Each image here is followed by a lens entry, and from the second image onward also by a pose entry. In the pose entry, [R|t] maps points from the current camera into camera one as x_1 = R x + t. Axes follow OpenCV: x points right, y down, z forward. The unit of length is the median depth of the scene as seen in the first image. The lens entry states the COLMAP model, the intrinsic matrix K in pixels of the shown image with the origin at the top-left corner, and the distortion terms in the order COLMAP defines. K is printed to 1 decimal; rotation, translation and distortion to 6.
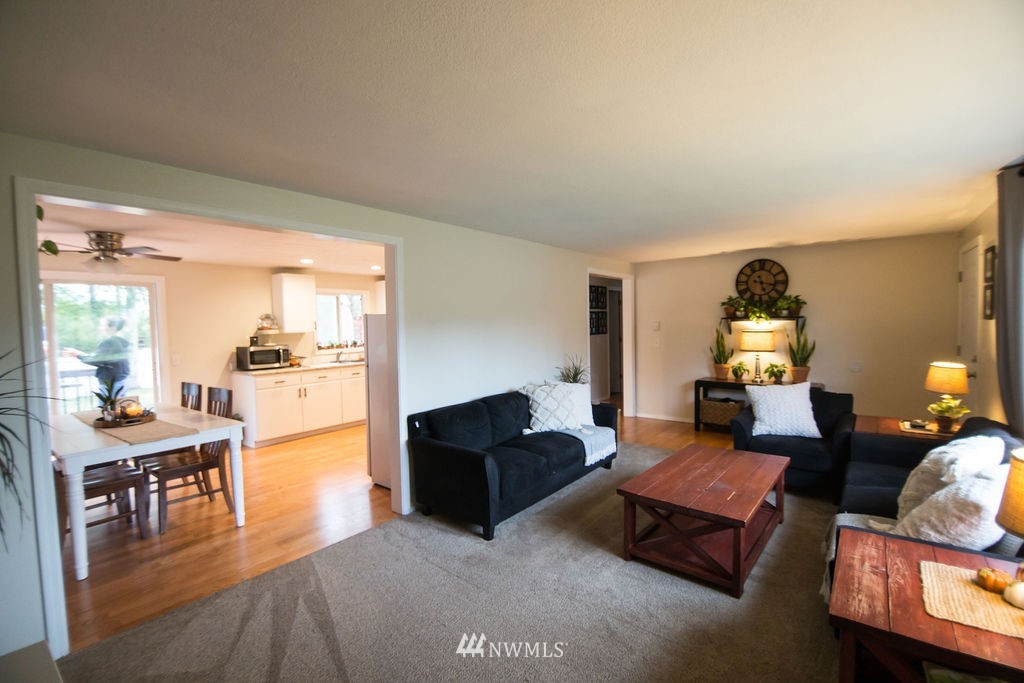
lens RADIAL K [[463.7, 0, 512.0], [0, 463.7, 341.5], [0, 0, 1]] dist [-0.023071, -0.000279]
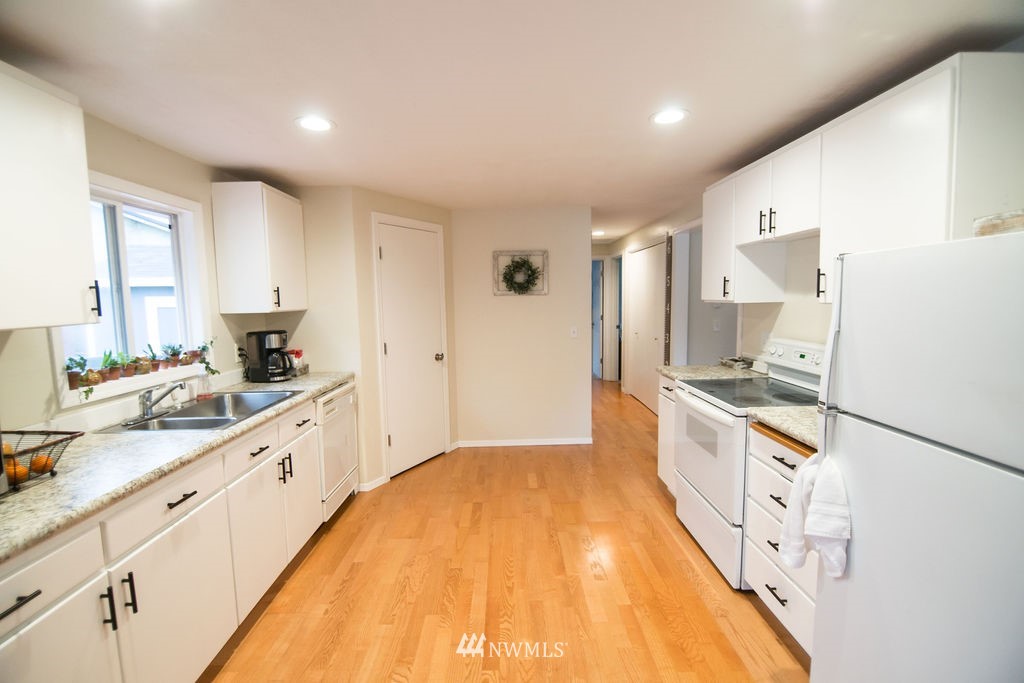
lens RADIAL K [[463.7, 0, 512.0], [0, 463.7, 341.5], [0, 0, 1]] dist [-0.023071, -0.000279]
pose [[0.776366, -0.041499, 0.628915, -0.431634], [0.014148, 0.998726, 0.048436, -0.020977], [-0.630124, -0.028706, 0.775964, 0.701799]]
